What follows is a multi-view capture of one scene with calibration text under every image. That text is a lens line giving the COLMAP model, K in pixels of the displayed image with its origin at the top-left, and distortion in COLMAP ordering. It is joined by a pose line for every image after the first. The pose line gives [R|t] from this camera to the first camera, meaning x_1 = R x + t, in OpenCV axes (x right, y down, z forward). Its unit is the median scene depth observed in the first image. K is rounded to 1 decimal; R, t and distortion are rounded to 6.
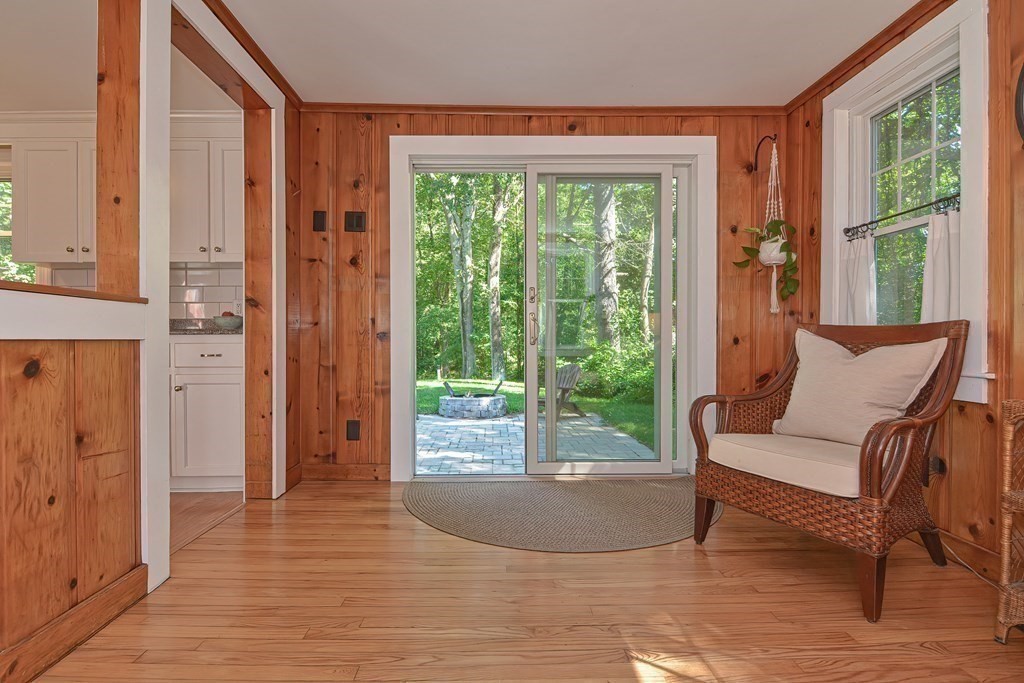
lens RADIAL K [[496.4, 0, 501.6], [0, 496.4, 345.0], [0, 0, 1]] dist [0.001161, -0.008091]
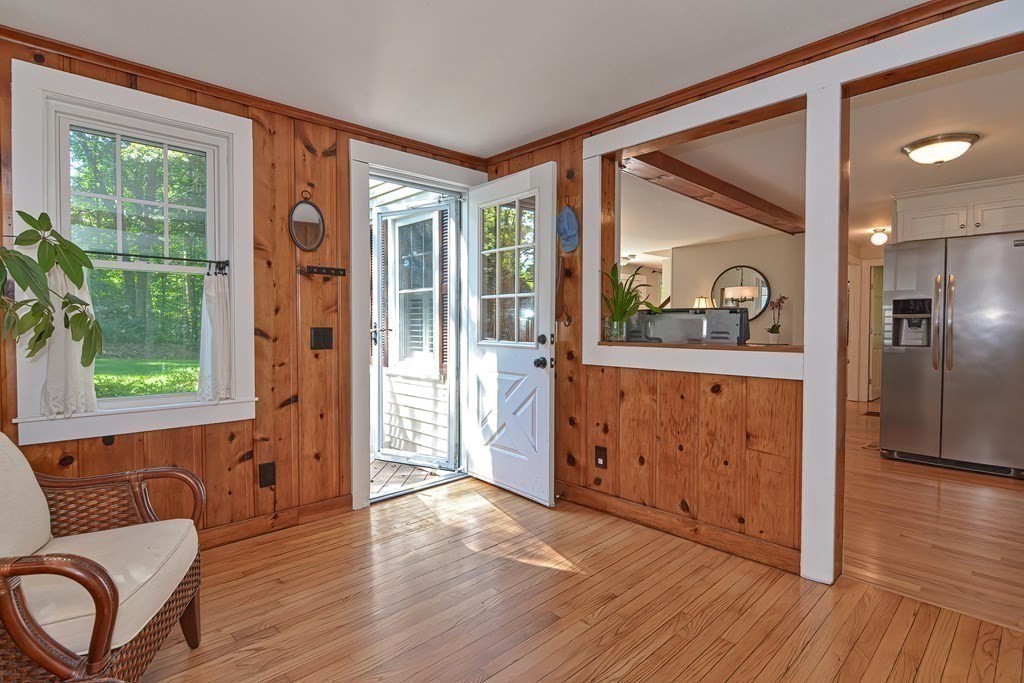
lens RADIAL K [[496.4, 0, 508.6], [0, 496.4, 341.1], [0, 0, 1]] dist [0.001161, -0.008091]
pose [[-0.730228, 0.014706, -0.683046, 0.455916], [-0.011121, 0.999380, 0.033406, -0.092501], [0.683113, 0.031990, -0.729611, 0.888322]]
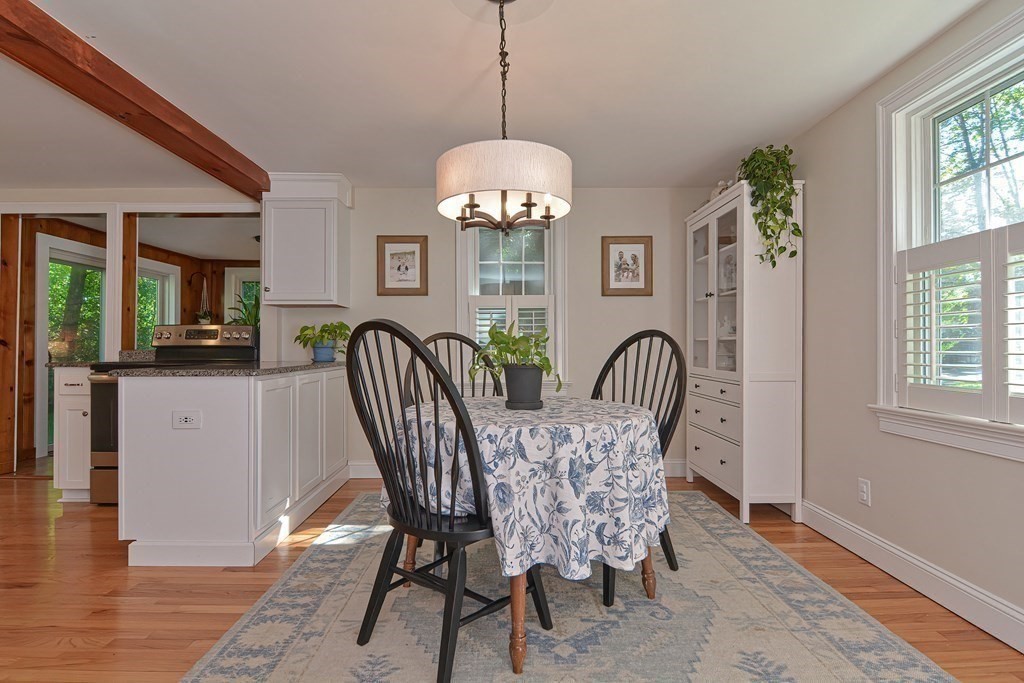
lens RADIAL K [[496.4, 0, 511.3], [0, 496.4, 342.6], [0, 0, 1]] dist [0.001161, -0.008091]
pose [[0.002721, 0.008188, 0.999963, -1.986538], [0.009255, 0.999923, -0.008213, -0.060912], [-0.999953, 0.009277, 0.002645, -0.531963]]
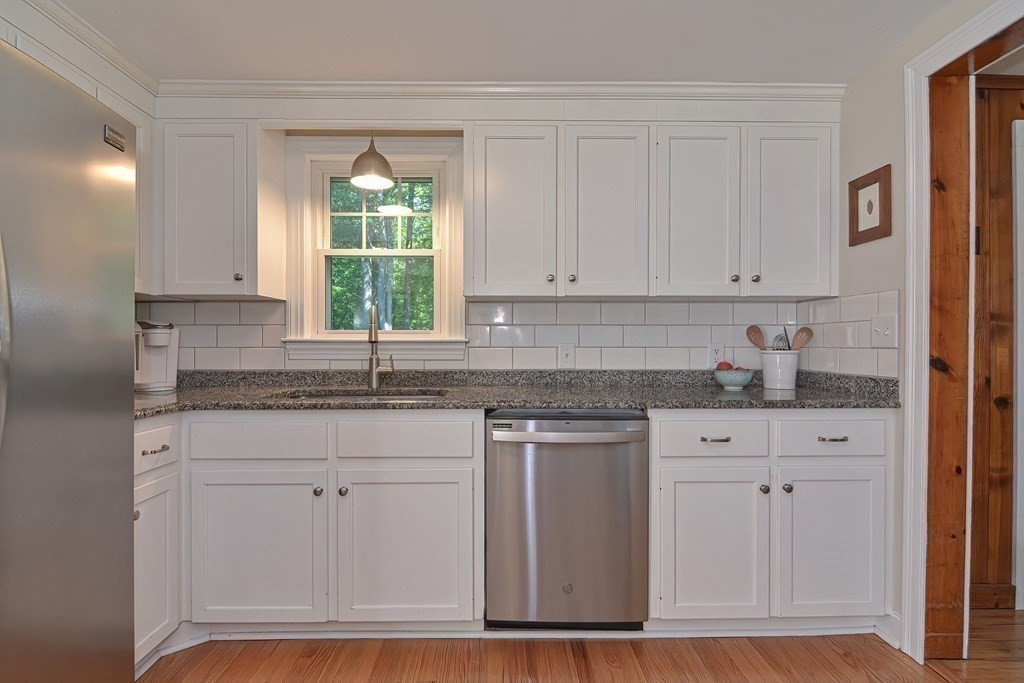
lens RADIAL K [[496.4, 0, 515.1], [0, 496.4, 343.2], [0, 0, 1]] dist [0.001161, -0.008091]
pose [[0.999977, -0.003216, 0.005901, -1.076902], [0.003274, 0.999945, -0.009927, -0.111056], [-0.005869, 0.009946, 0.999933, 0.345830]]
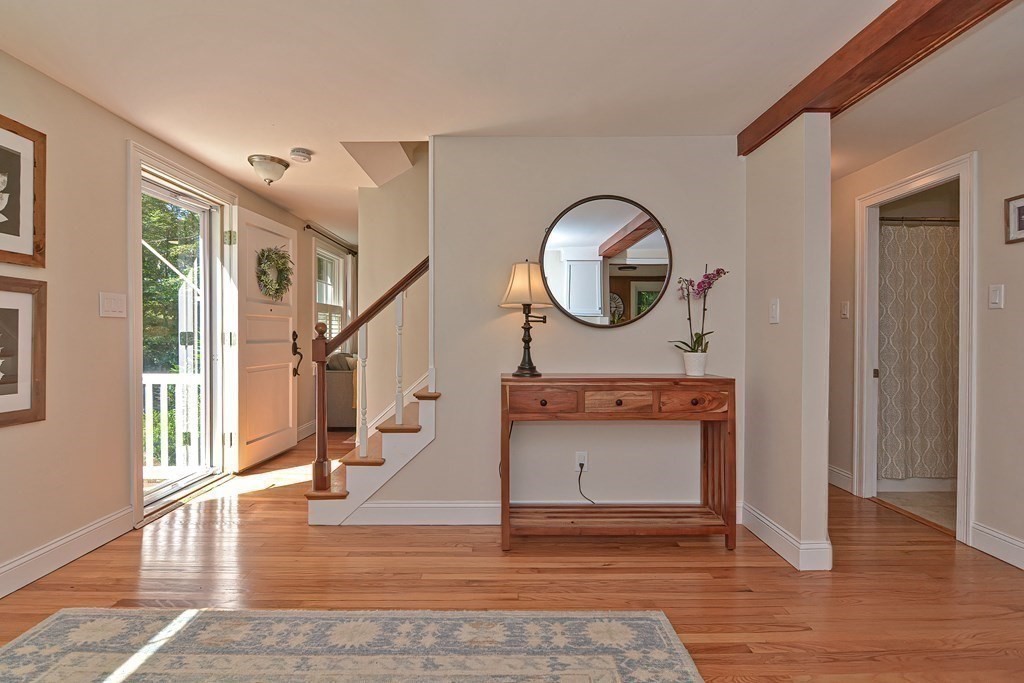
lens RADIAL K [[496.4, 0, 512.0], [0, 496.4, 331.7], [0, 0, 1]] dist [0.001161, -0.008091]
pose [[0.003298, -0.009441, -0.999950, -1.058689], [-0.013476, 0.999864, -0.009485, -0.091783], [0.999904, 0.013507, 0.003170, -0.384206]]
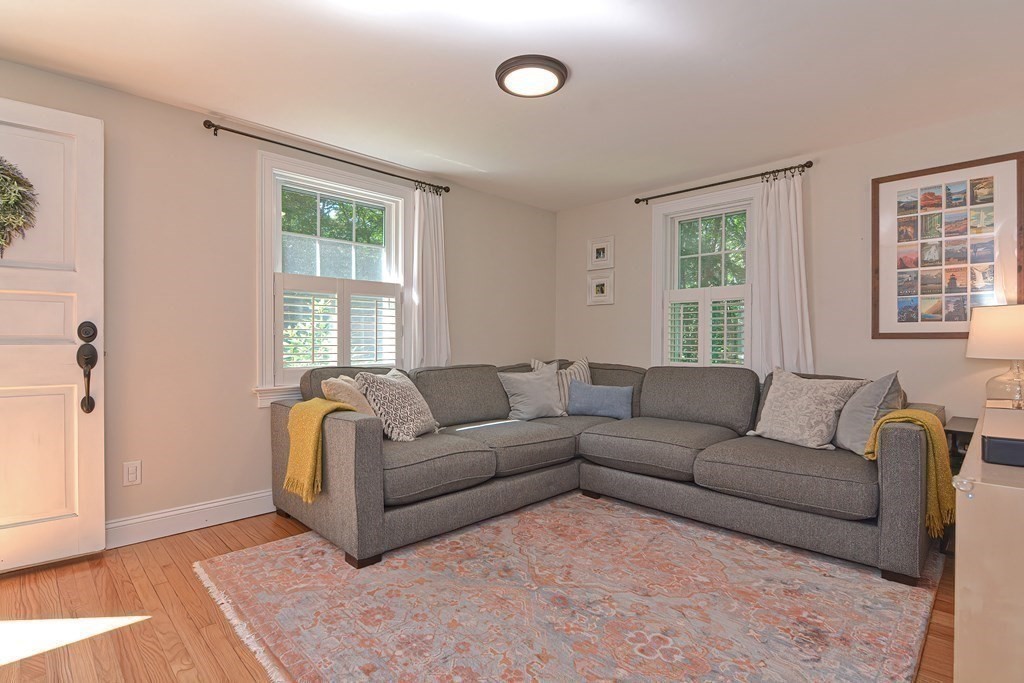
lens RADIAL K [[496.4, 0, 509.5], [0, 496.4, 344.5], [0, 0, 1]] dist [0.001161, -0.008091]
pose [[-0.719734, 0.001156, -0.694249, -2.742733], [-0.011494, 0.999842, 0.013581, -0.080935], [0.694155, 0.017754, -0.719606, -0.023260]]
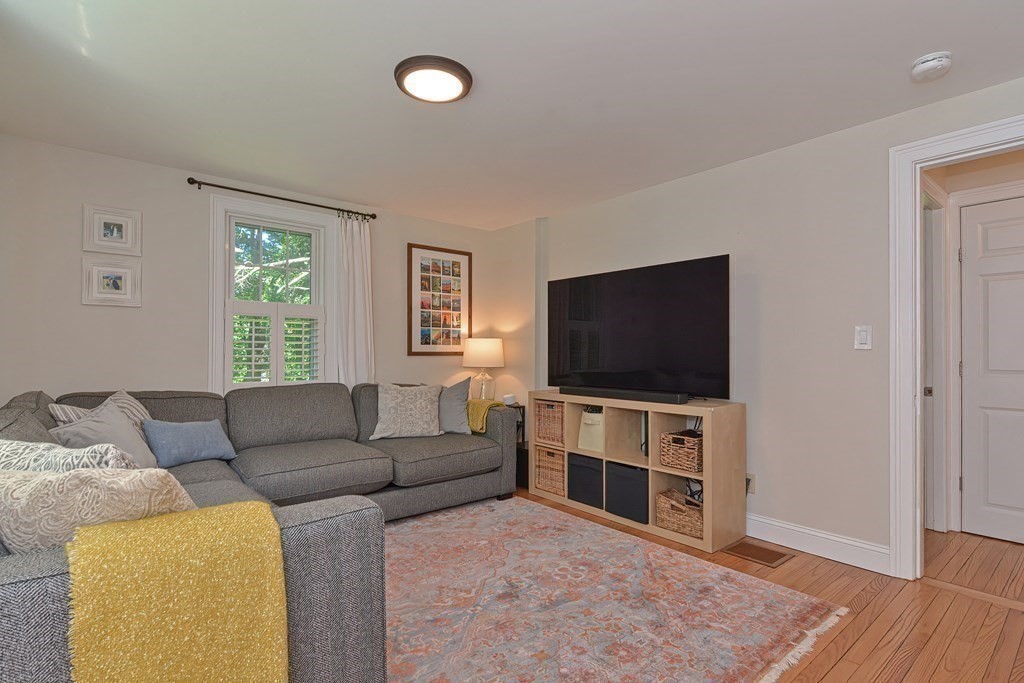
lens RADIAL K [[496.4, 0, 510.9], [0, 496.4, 353.4], [0, 0, 1]] dist [0.001161, -0.008091]
pose [[0.625594, -0.001505, -0.780148, -2.667281], [-0.008484, 0.999926, -0.008732, -0.084602], [0.780103, 0.012081, 0.625534, -1.014558]]
